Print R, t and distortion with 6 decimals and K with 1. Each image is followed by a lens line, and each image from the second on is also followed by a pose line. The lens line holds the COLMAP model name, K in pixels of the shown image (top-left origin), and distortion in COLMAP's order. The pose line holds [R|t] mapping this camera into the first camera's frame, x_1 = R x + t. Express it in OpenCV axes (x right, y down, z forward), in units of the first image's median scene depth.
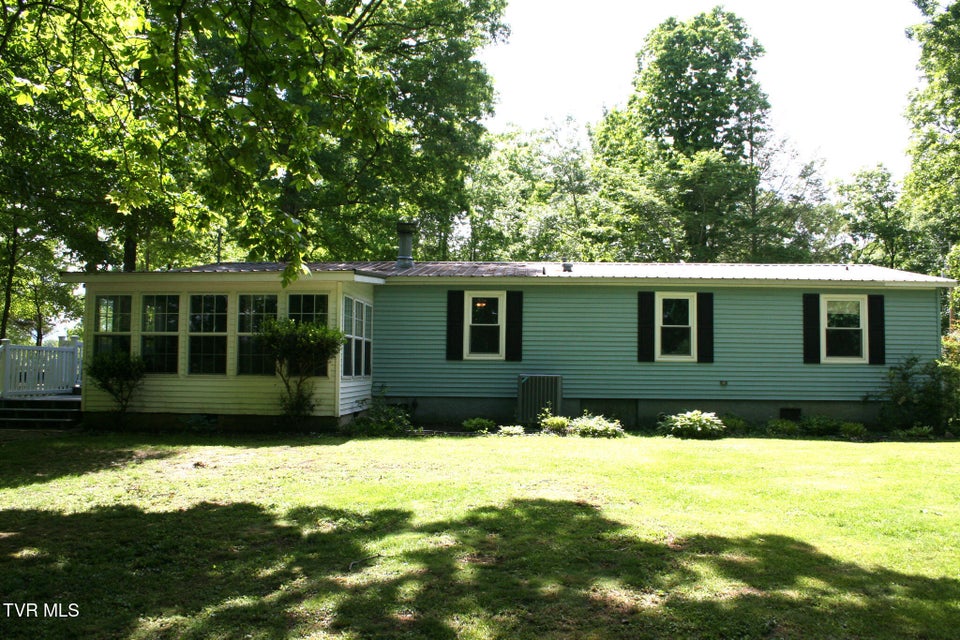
lens RADIAL K [[781.8, 0, 480.0], [0, 781.8, 320.0], [0, 0, 1]] dist [-0.146845, 0.115444]
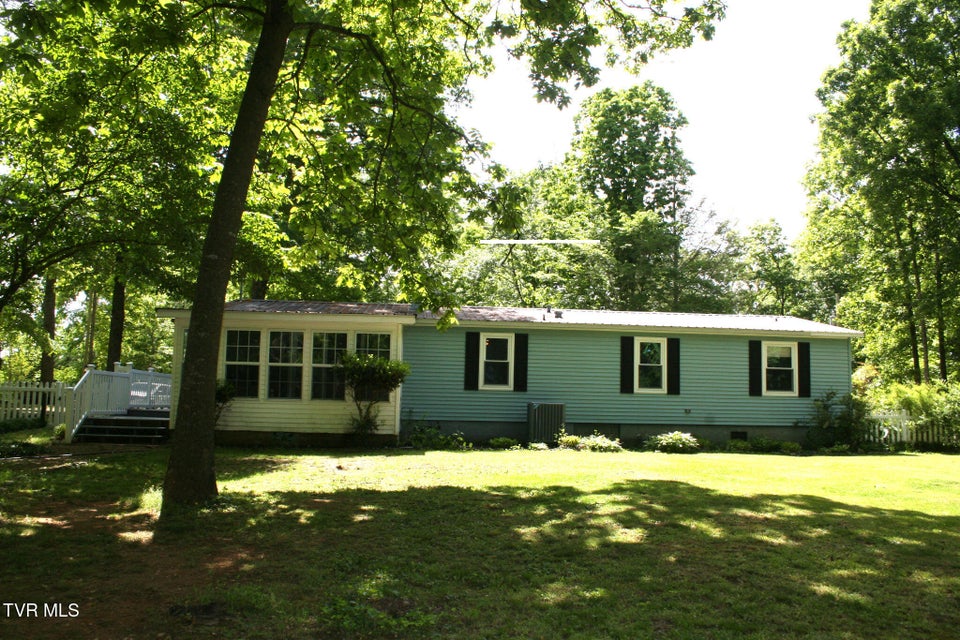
lens RADIAL K [[781.8, 0, 480.0], [0, 781.8, 320.0], [0, 0, 1]] dist [-0.146845, 0.115444]
pose [[0.990403, 0.025722, 0.135796, -0.186262], [-0.019797, 0.998800, -0.044804, -0.002436], [-0.136785, 0.041686, 0.989723, -0.191657]]
